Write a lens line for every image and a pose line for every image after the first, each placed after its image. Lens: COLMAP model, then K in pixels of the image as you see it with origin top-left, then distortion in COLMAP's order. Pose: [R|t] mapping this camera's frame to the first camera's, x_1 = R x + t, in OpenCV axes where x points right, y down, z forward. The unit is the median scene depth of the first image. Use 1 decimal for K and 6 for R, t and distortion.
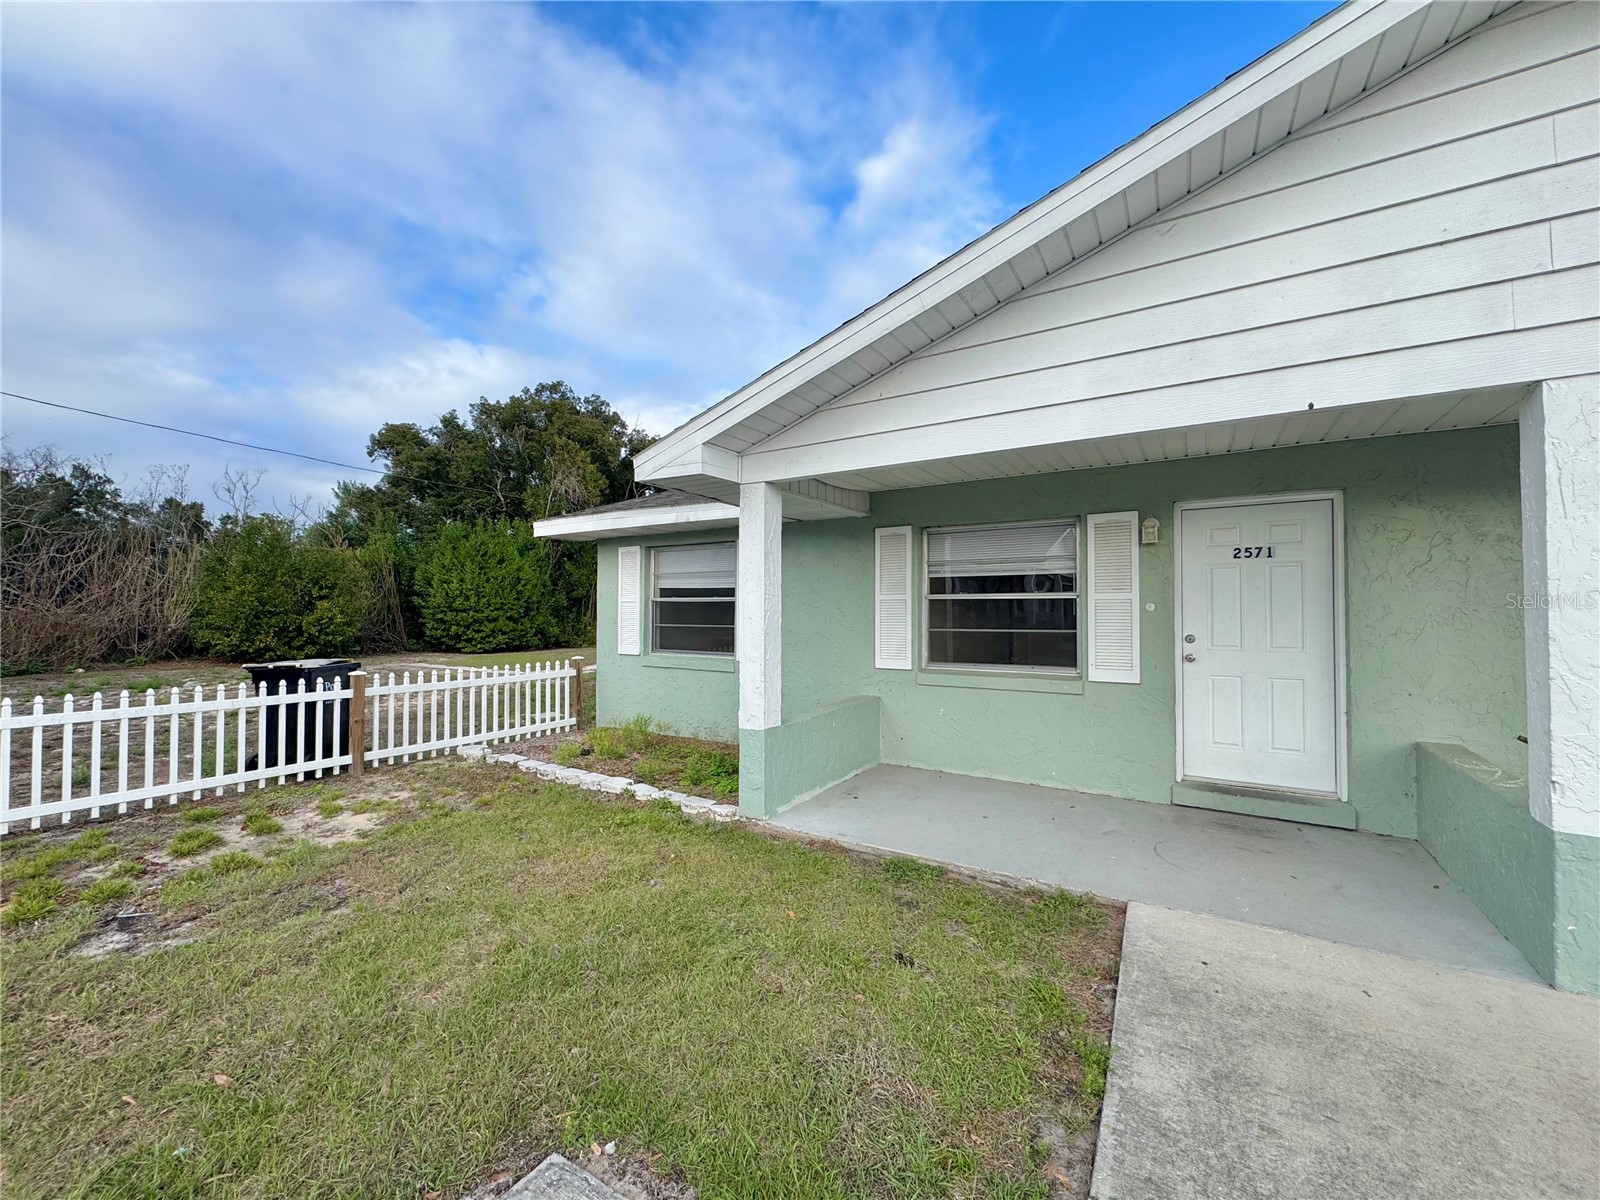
lens RADIAL K [[635.2, 0, 801.7], [0, 635.2, 599.3], [0, 0, 1]] dist [-0.002197, 0.000039]
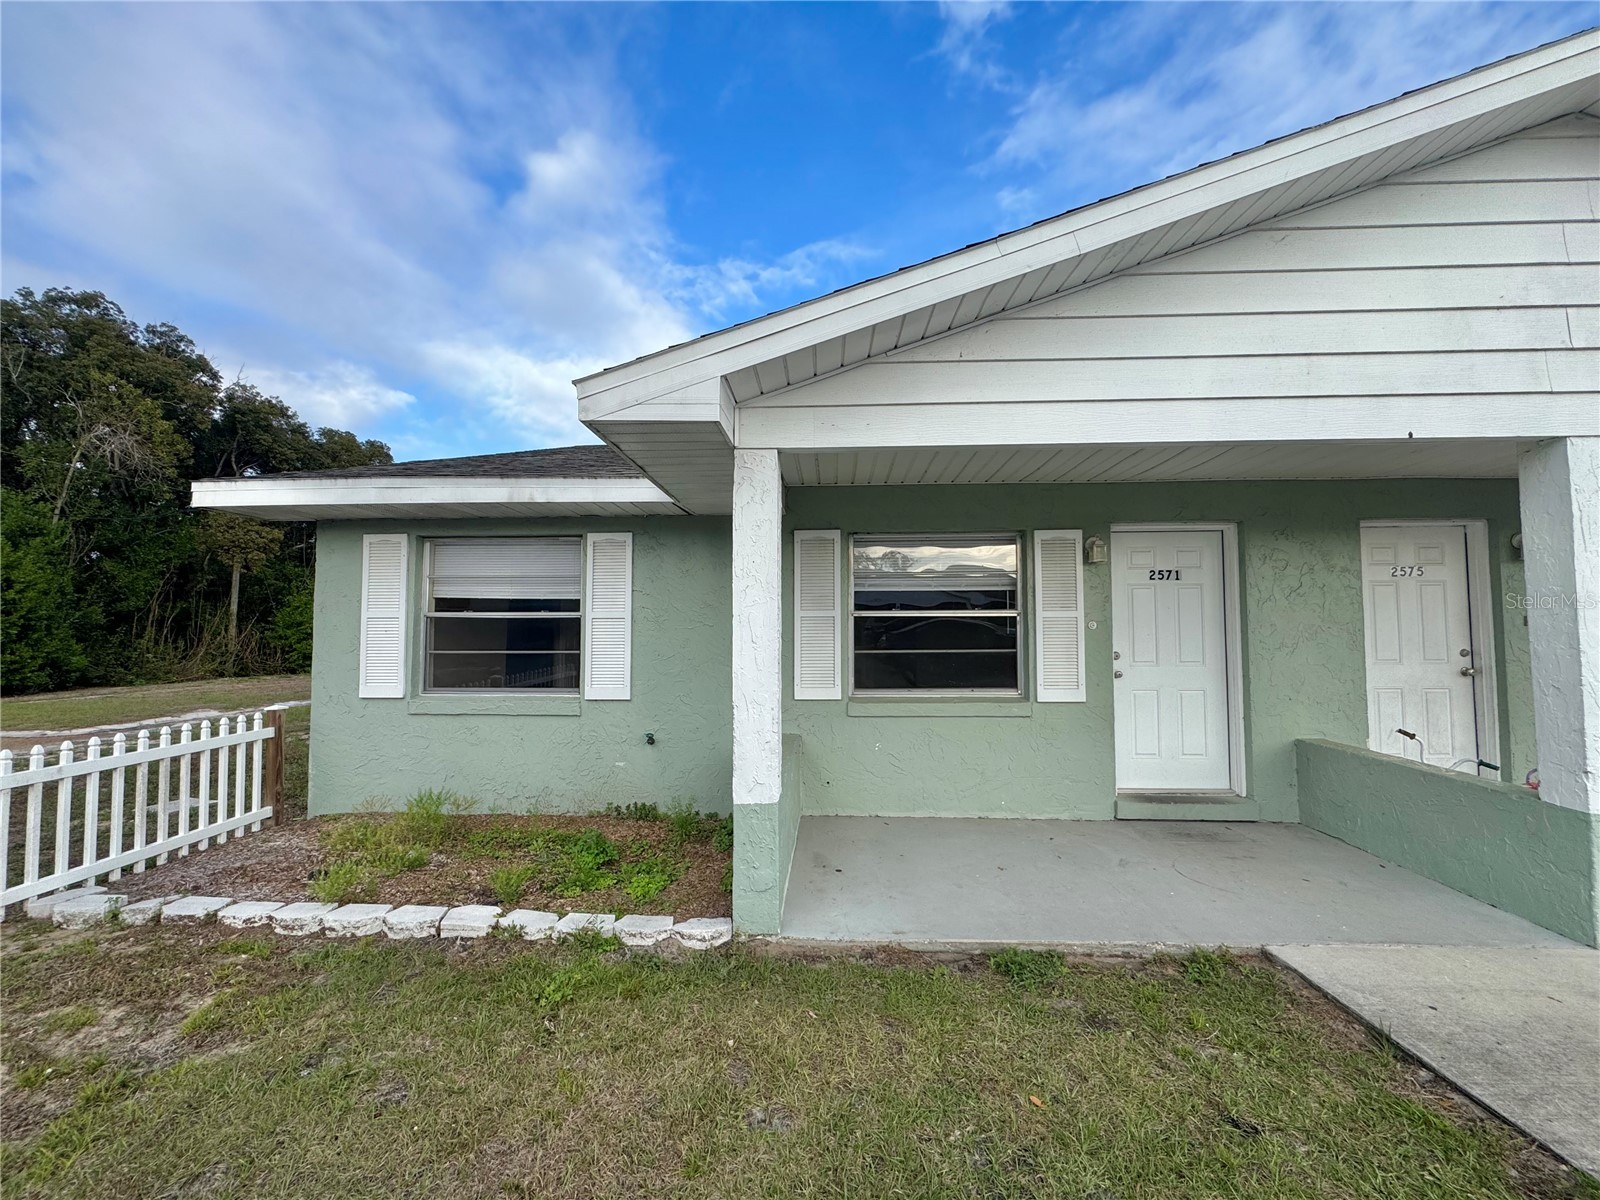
lens RADIAL K [[635.2, 0, 801.7], [0, 635.2, 599.3], [0, 0, 1]] dist [-0.002197, 0.000039]
pose [[0.871862, 0.019453, 0.489366, -0.322975], [-0.005303, 0.999527, -0.030284, 0.003743], [-0.489723, 0.023808, 0.871553, 0.317999]]
